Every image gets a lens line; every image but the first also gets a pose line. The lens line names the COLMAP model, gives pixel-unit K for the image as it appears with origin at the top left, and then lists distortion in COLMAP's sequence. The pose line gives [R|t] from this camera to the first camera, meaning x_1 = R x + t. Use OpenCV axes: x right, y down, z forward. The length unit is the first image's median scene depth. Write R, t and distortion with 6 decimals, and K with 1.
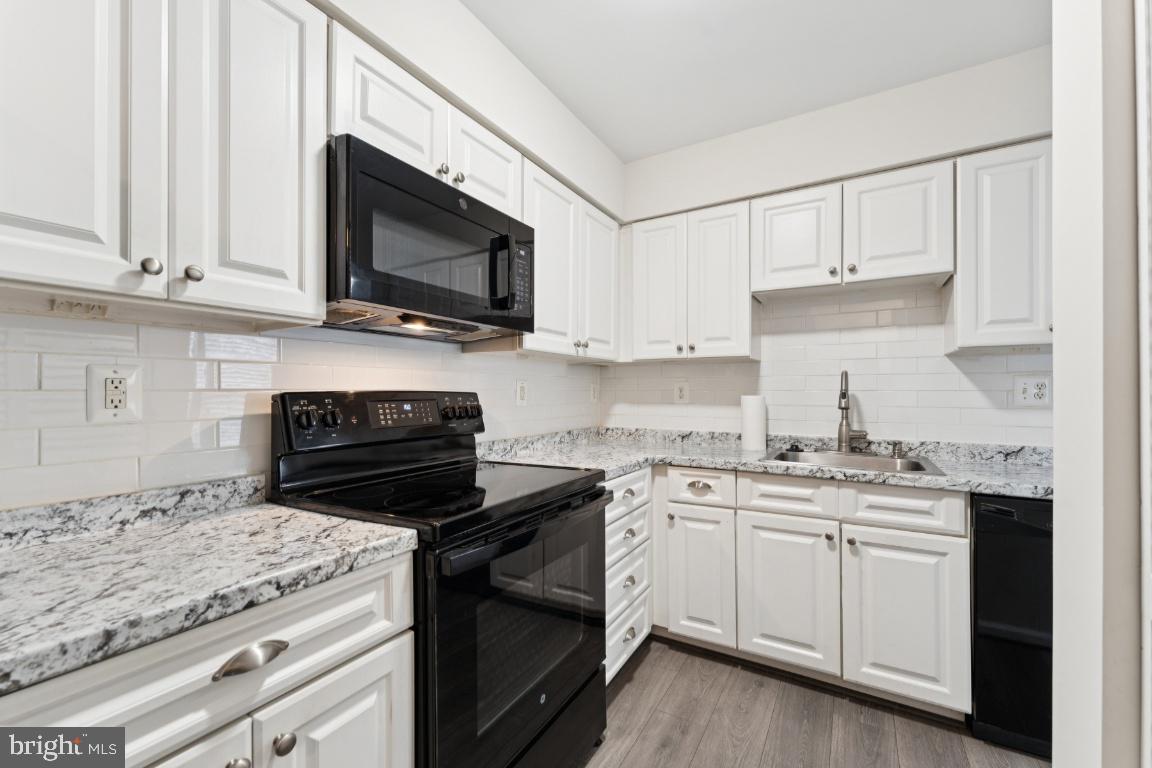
lens RADIAL K [[467.8, 0, 574.7], [0, 467.8, 385.6], [0, 0, 1]] dist [0.000649, -0.000145]
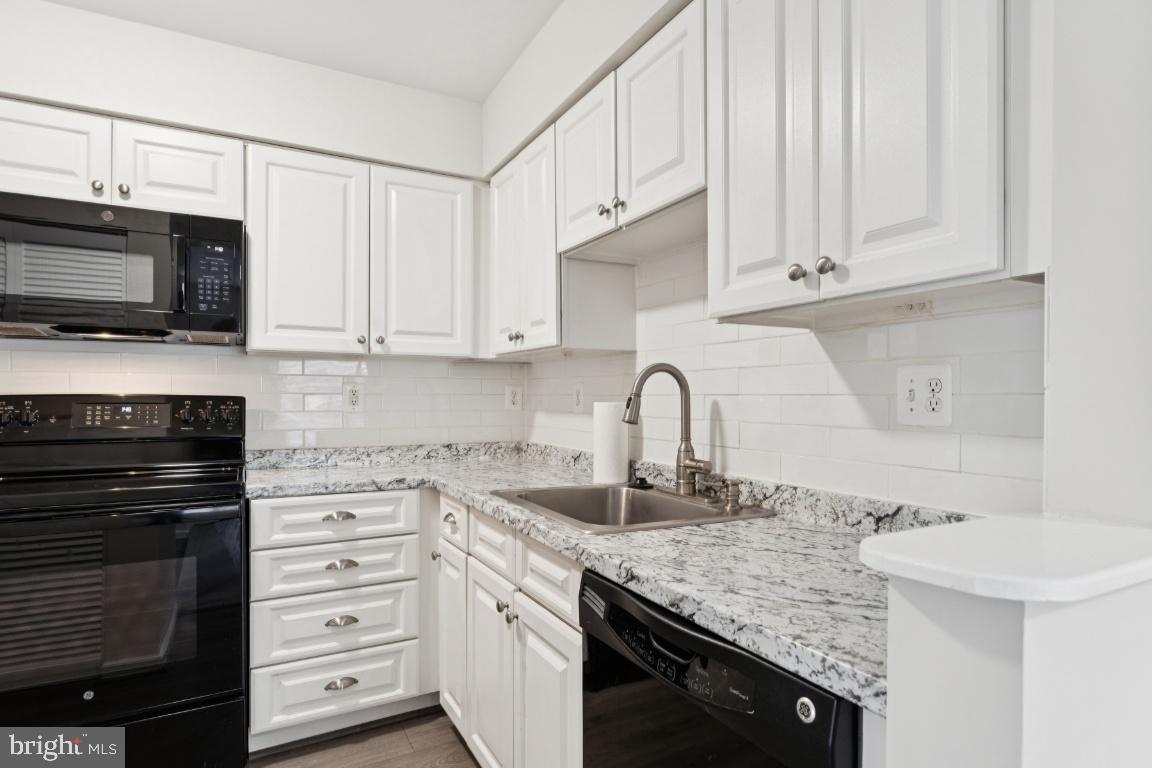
lens RADIAL K [[620.5, 0, 577.3], [0, 620.5, 391.7], [0, 0, 1]] dist [-0.000224, 0.000003]
pose [[0.856025, -0.002493, -0.516929, 0.991903], [0.004355, 0.999988, 0.002390, 0.004906], [0.516917, -0.004297, 0.856025, 0.250835]]
